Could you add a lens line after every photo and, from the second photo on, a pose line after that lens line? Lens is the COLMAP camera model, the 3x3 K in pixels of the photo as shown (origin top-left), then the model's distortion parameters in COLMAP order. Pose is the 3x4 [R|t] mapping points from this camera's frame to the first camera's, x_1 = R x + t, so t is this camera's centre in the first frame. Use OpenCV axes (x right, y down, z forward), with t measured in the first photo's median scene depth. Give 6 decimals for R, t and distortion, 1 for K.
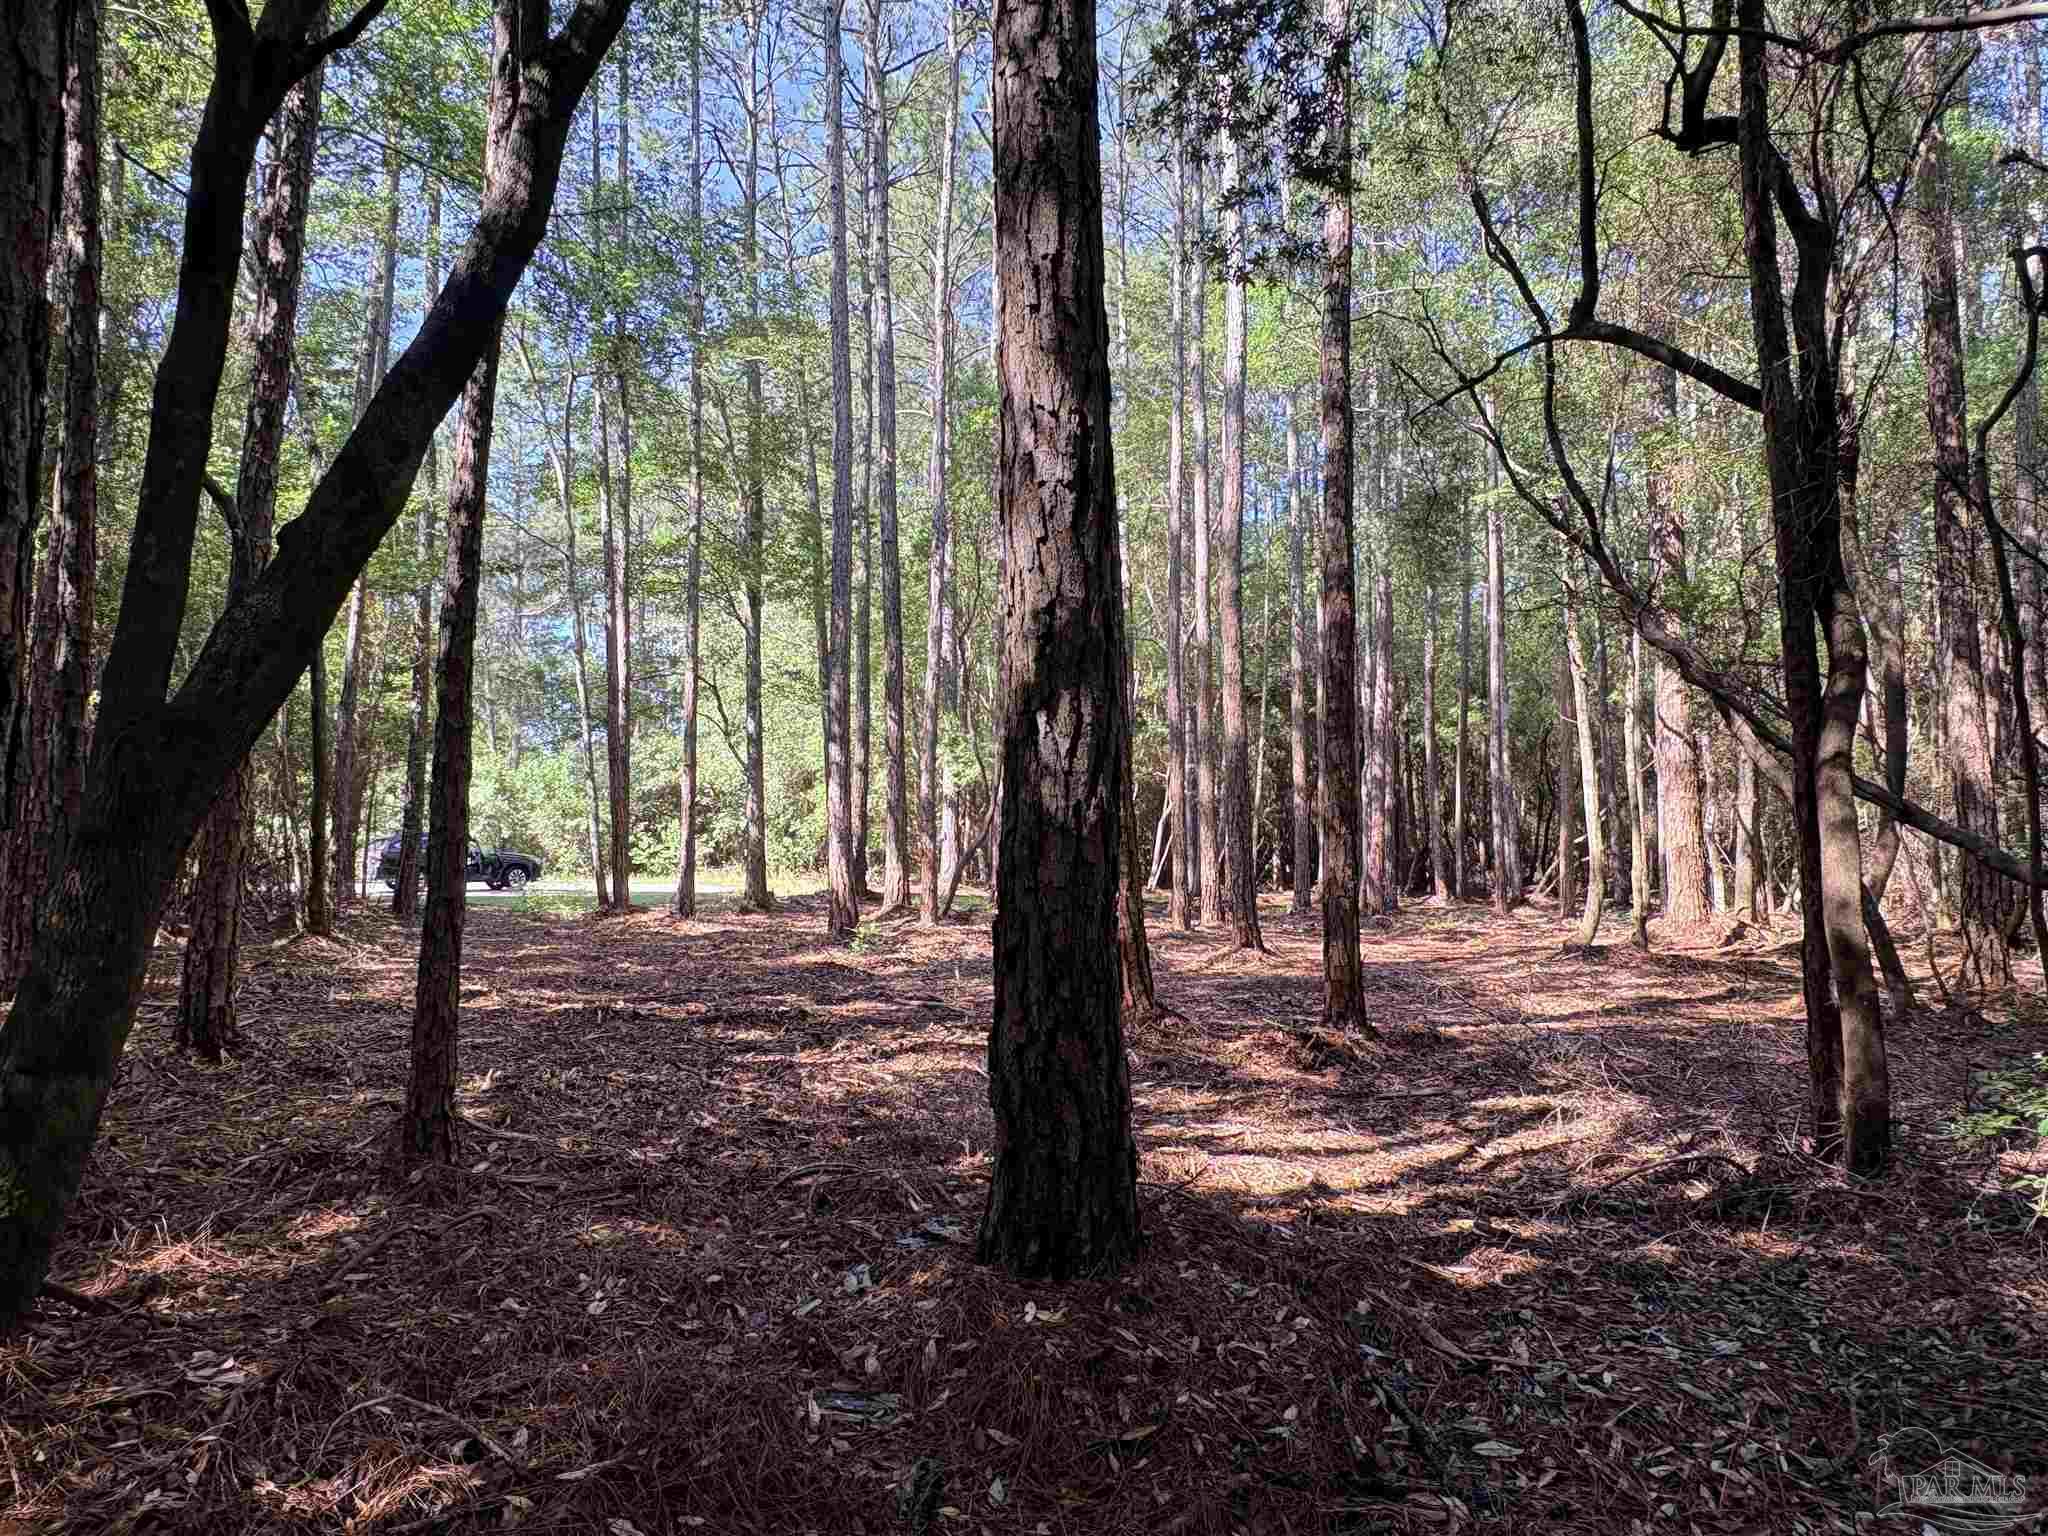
lens RADIAL K [[1373.5, 0, 1024.7], [0, 1373.5, 771.1], [0, 0, 1]] dist [-0.001452, -0.000335]
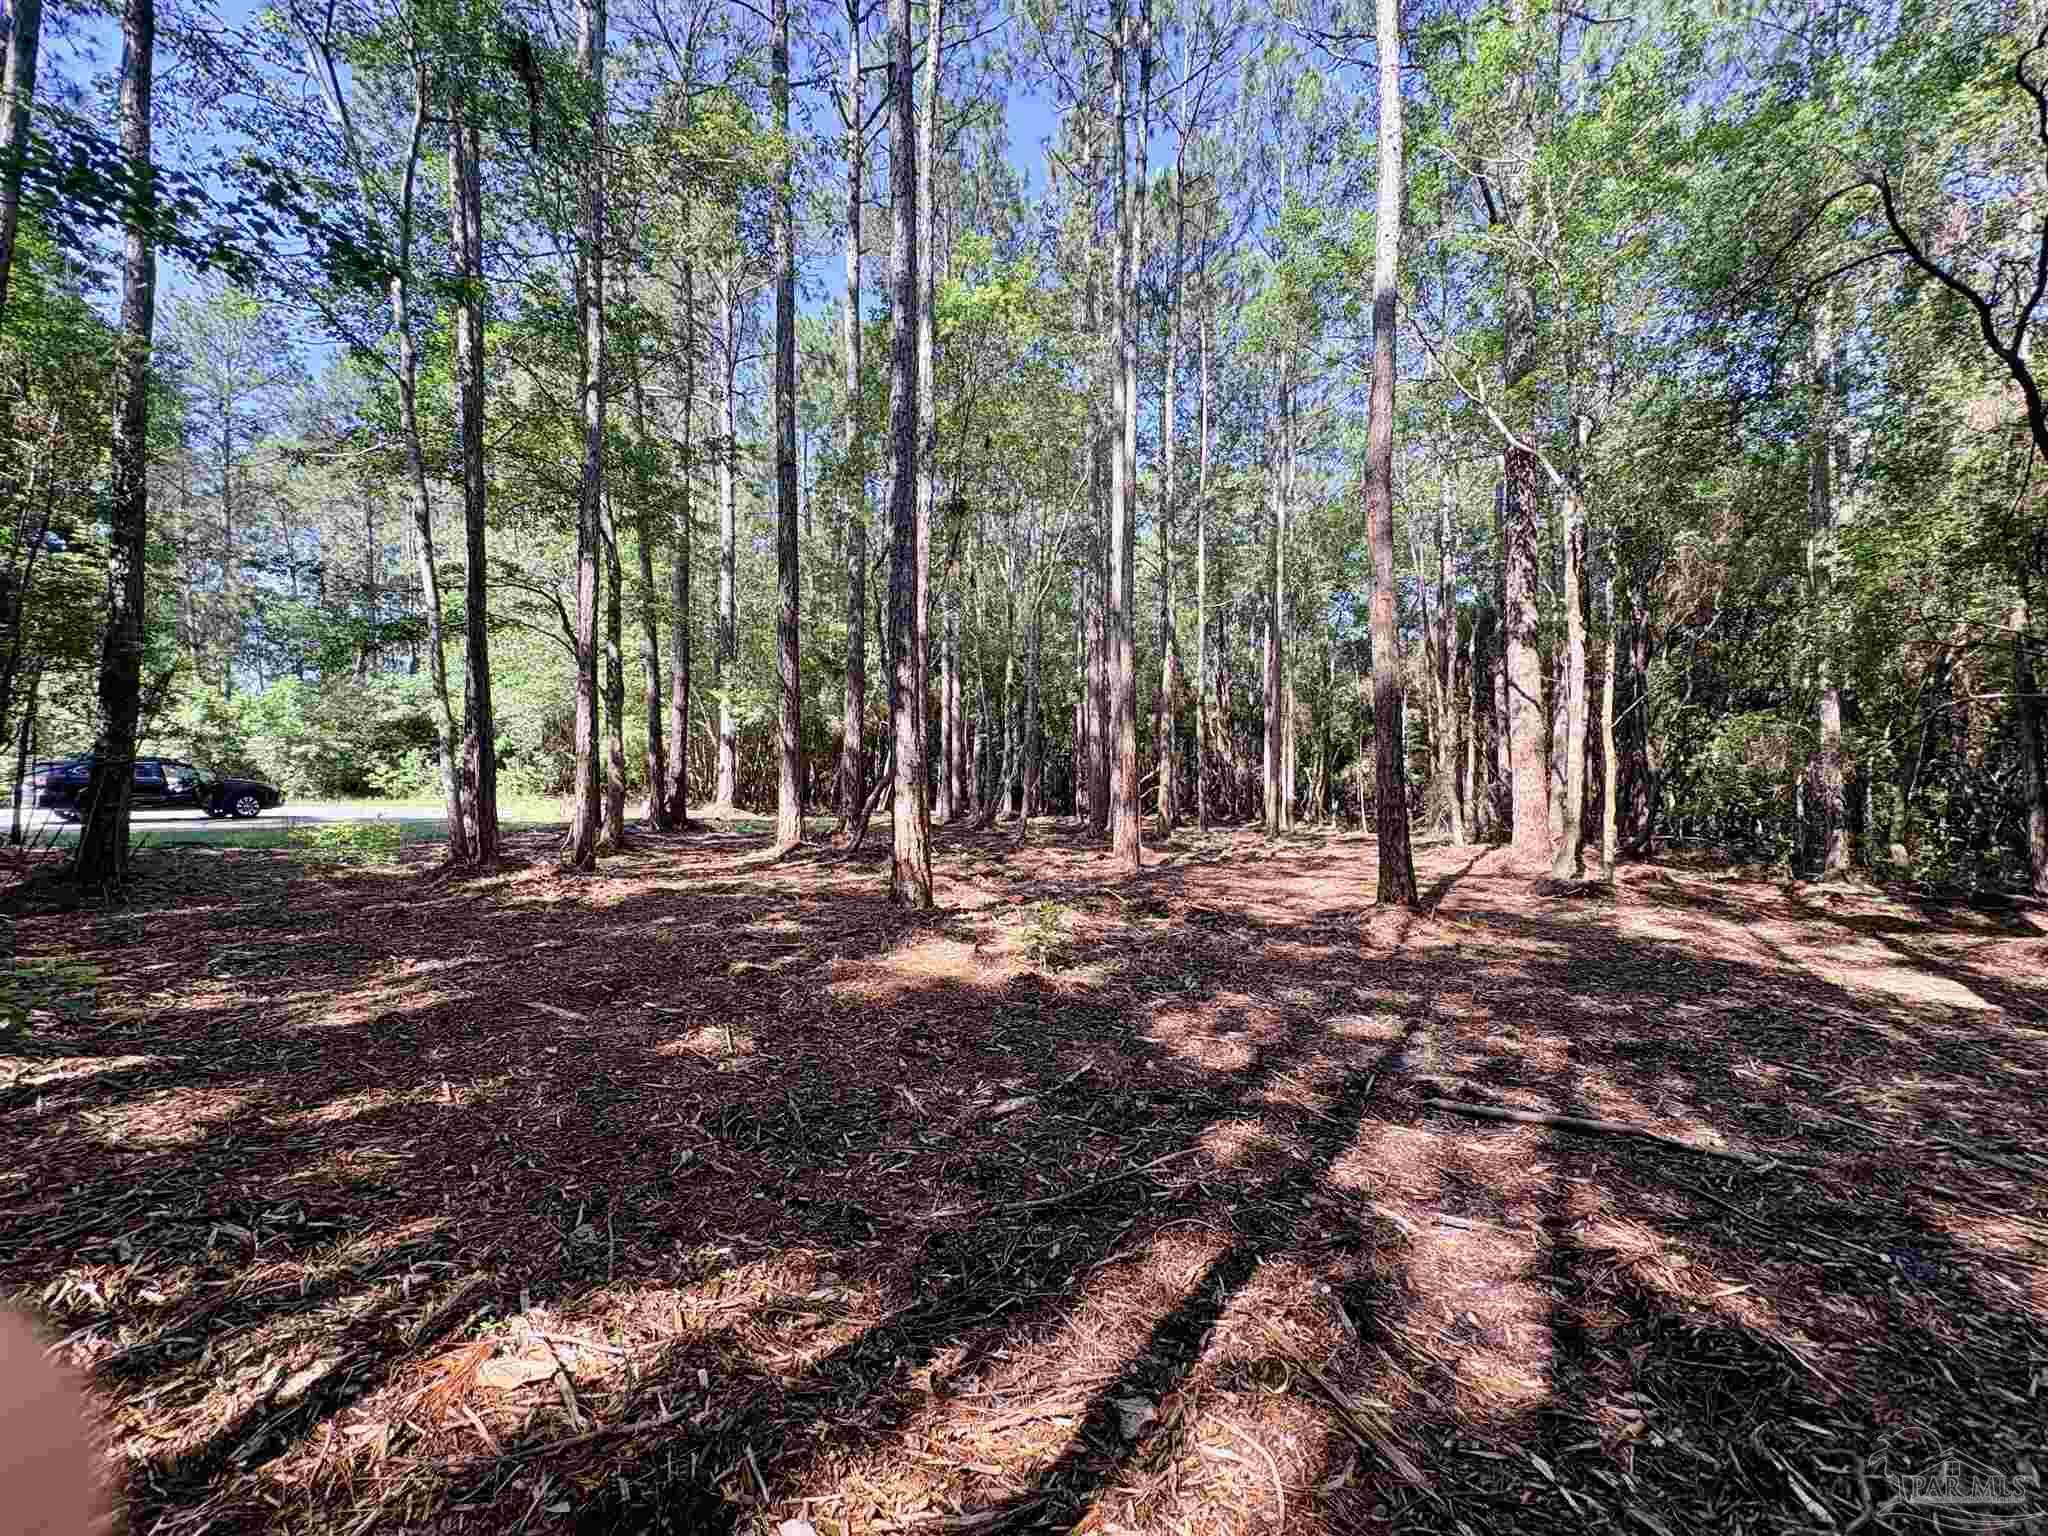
lens RADIAL K [[824.0, 0, 1023.5], [0, 824.0, 770.5], [0, 0, 1]] dist [0.003146, 0.000404]
pose [[0.908988, 0.014096, 0.416583, -0.085582], [-0.035377, 0.998431, 0.043408, 0.006547], [-0.415317, -0.054194, 0.908061, 0.184717]]
